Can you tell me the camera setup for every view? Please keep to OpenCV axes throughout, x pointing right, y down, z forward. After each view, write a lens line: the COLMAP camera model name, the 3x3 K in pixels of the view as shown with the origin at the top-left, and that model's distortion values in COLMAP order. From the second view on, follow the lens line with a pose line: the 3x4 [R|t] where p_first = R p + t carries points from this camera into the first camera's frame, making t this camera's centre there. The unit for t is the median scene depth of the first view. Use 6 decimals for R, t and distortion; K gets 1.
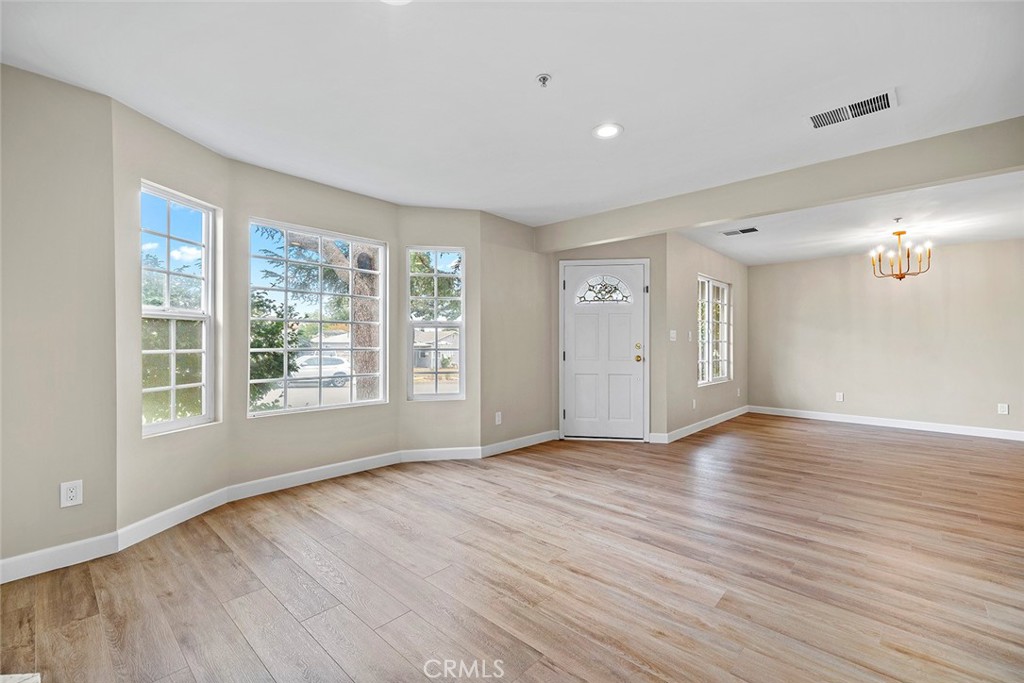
lens RADIAL K [[435.3, 0, 508.0], [0, 435.3, 344.7], [0, 0, 1]] dist [0.003567, 0.000831]
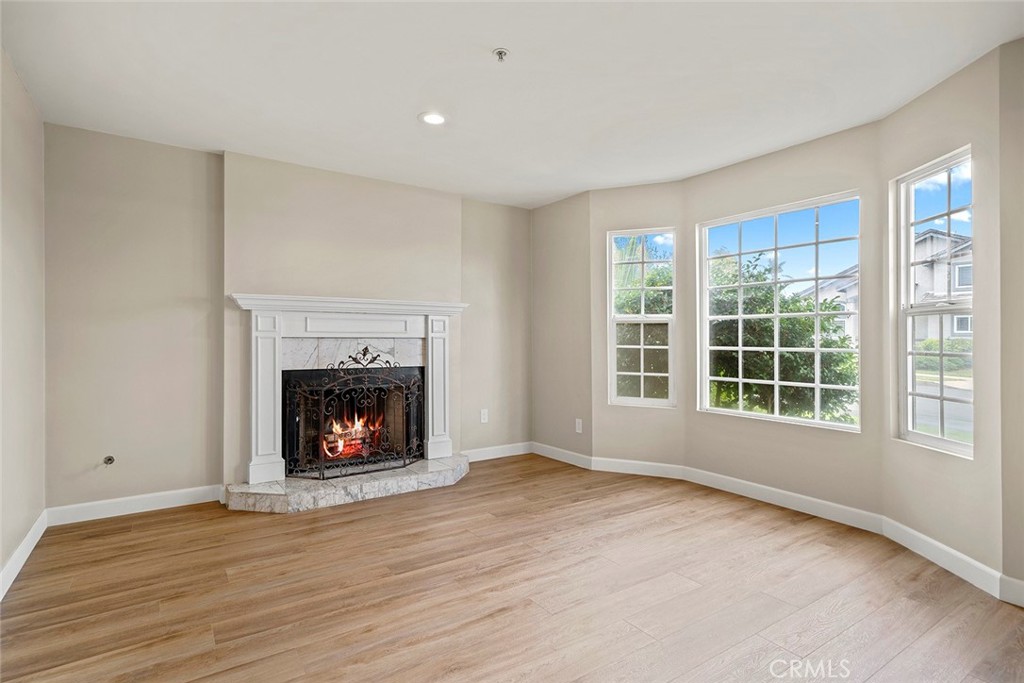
lens RADIAL K [[505.8, 0, 509.4], [0, 505.8, 340.1], [0, 0, 1]] dist [0.009559, -0.001239]
pose [[-0.209129, -0.003587, -0.977881, 0.718062], [-0.012020, 0.999927, -0.001097, 0.000947], [0.977814, 0.011525, -0.209157, 0.786643]]
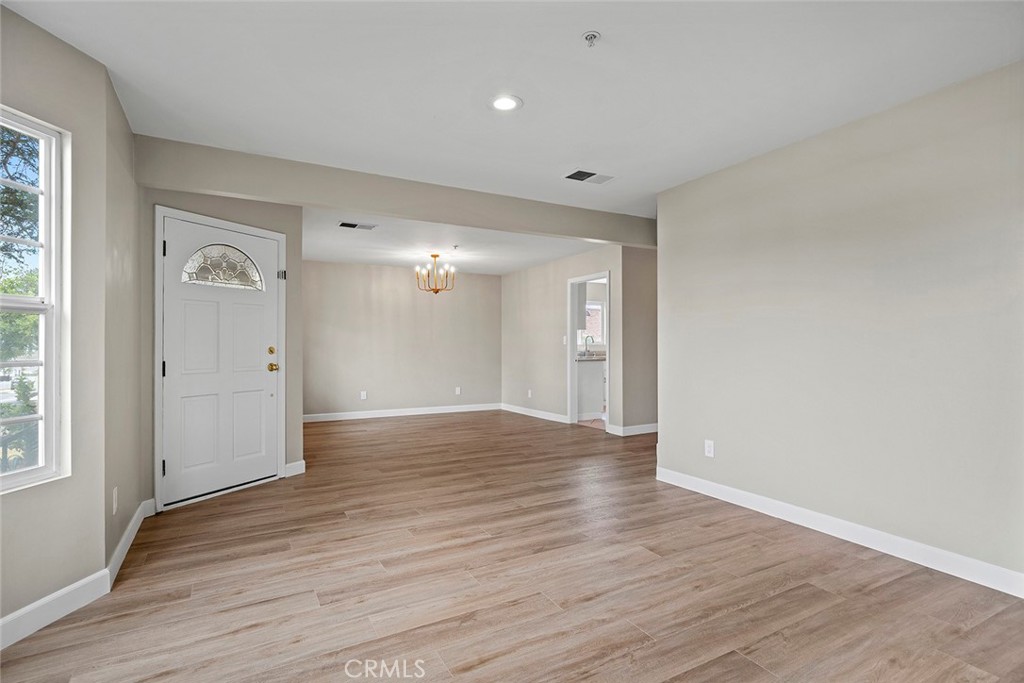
lens RADIAL K [[505.8, 0, 501.1], [0, 505.8, 339.7], [0, 0, 1]] dist [0.009559, -0.001239]
pose [[0.312450, 0.006986, 0.949908, -0.584296], [0.007920, 0.999919, -0.009960, -0.003768], [-0.949901, 0.010635, 0.312369, 0.544550]]
